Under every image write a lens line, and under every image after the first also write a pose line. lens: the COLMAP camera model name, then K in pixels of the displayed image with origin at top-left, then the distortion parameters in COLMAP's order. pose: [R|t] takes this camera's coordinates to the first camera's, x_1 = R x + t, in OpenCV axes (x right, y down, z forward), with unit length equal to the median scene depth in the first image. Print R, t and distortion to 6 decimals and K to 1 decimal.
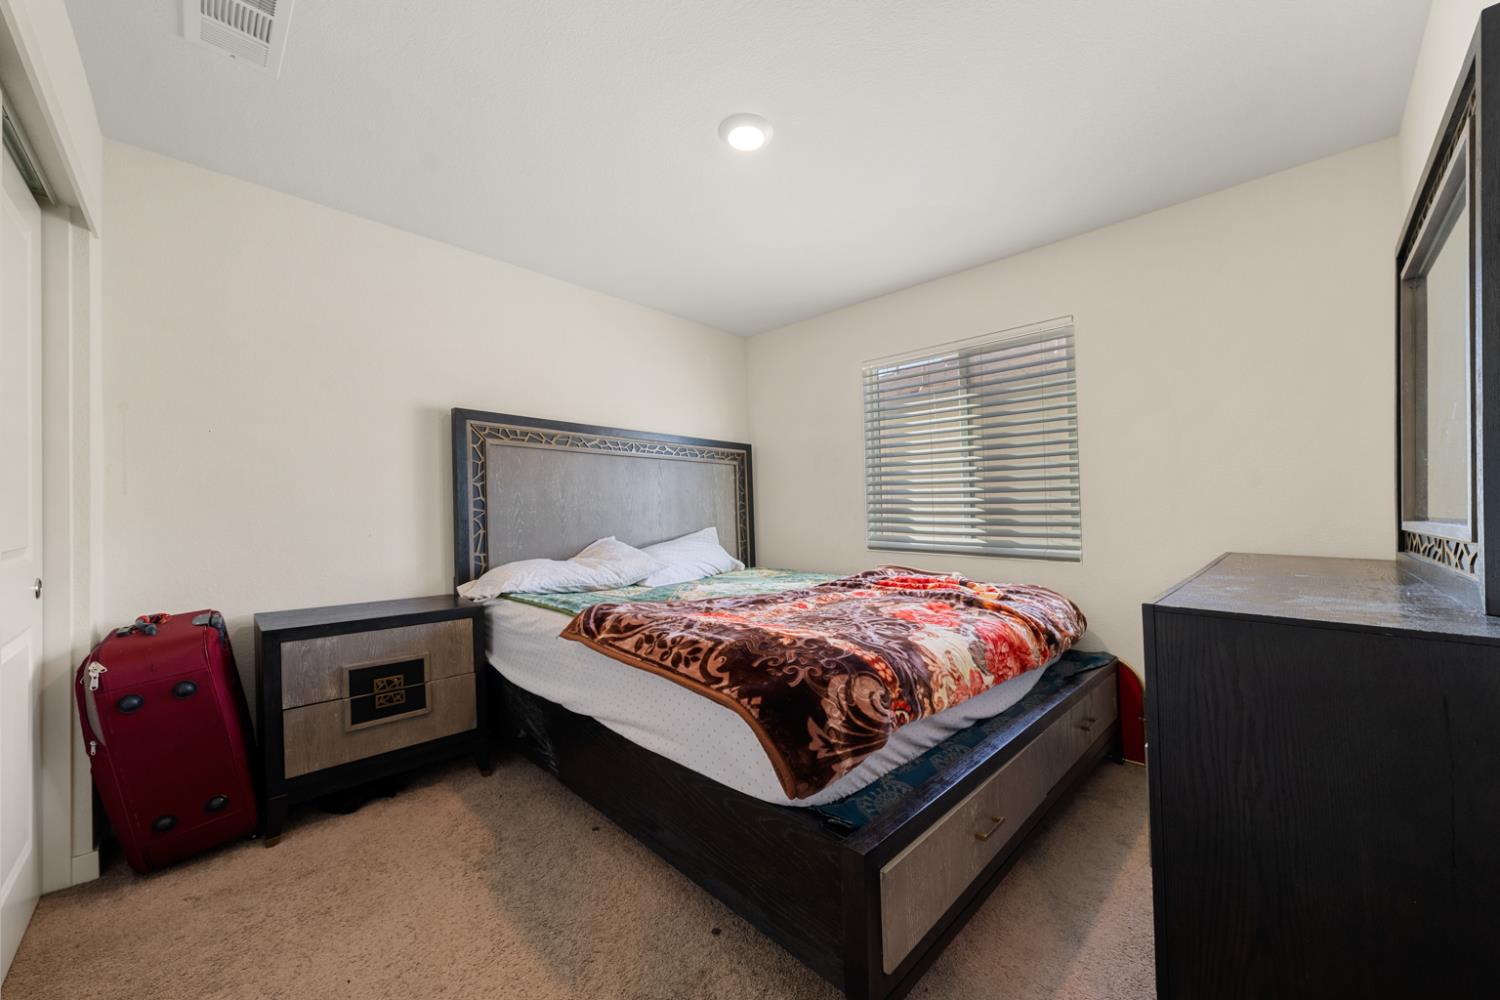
lens RADIAL K [[552.4, 0, 746.8], [0, 552.4, 510.6], [0, 0, 1]] dist [0.002405, 0.000058]
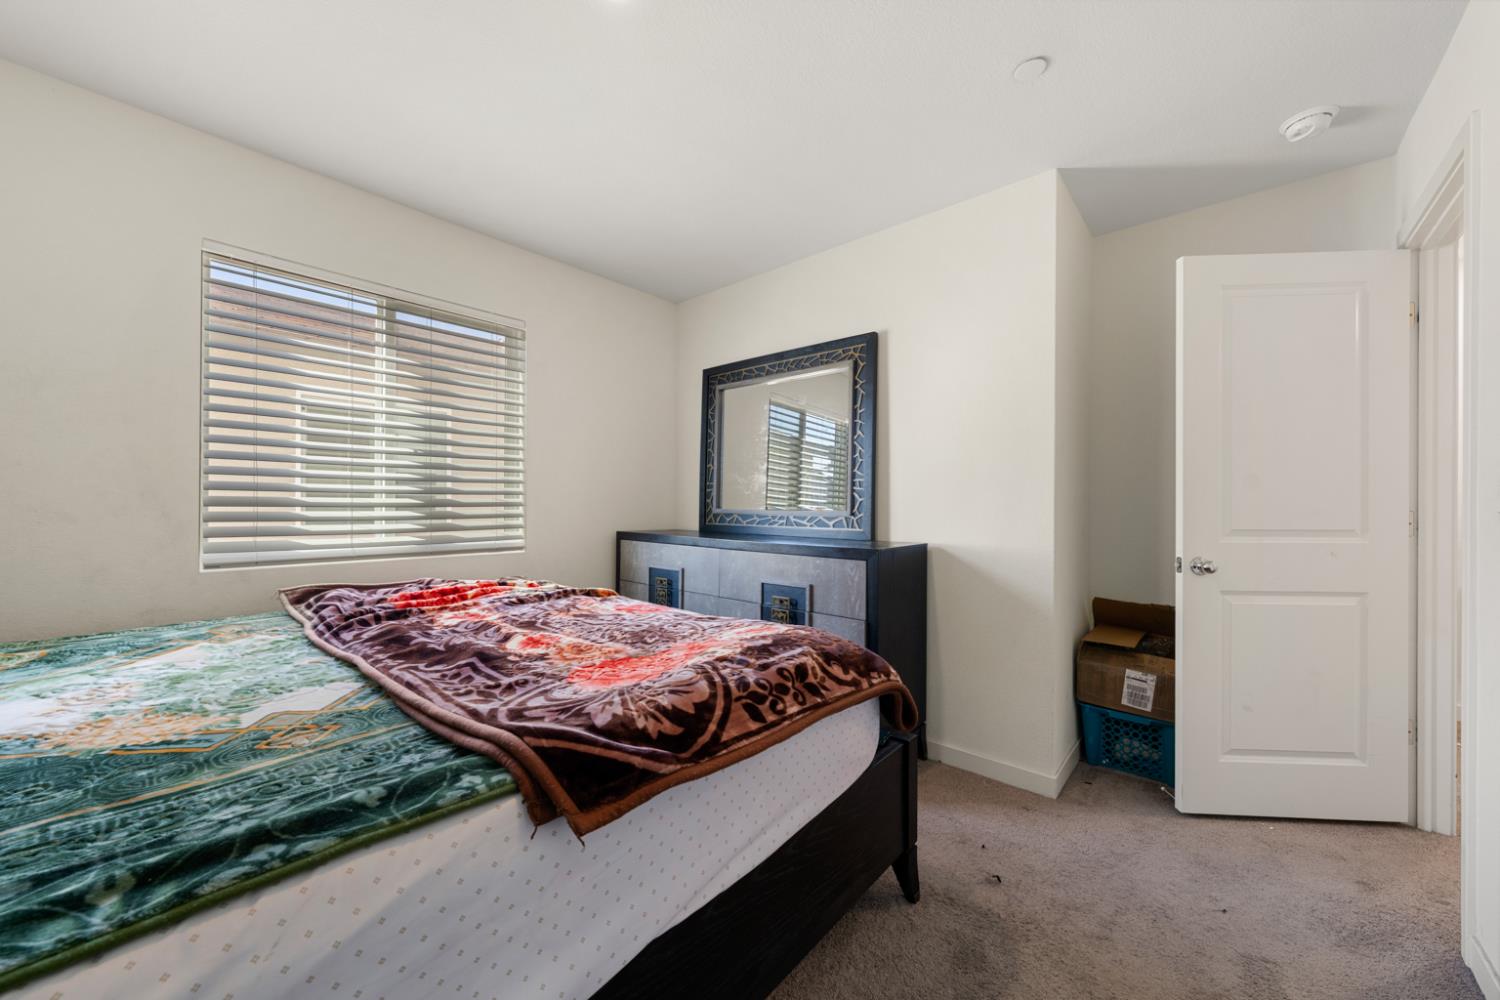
lens RADIAL K [[552.4, 0, 747.1], [0, 552.4, 496.1], [0, 0, 1]] dist [0.002405, 0.000058]
pose [[-0.075771, 0.010253, 0.997073, -0.494238], [-0.006057, 0.999924, -0.010742, -0.003517], [-0.997107, -0.006853, -0.075703, 0.619180]]
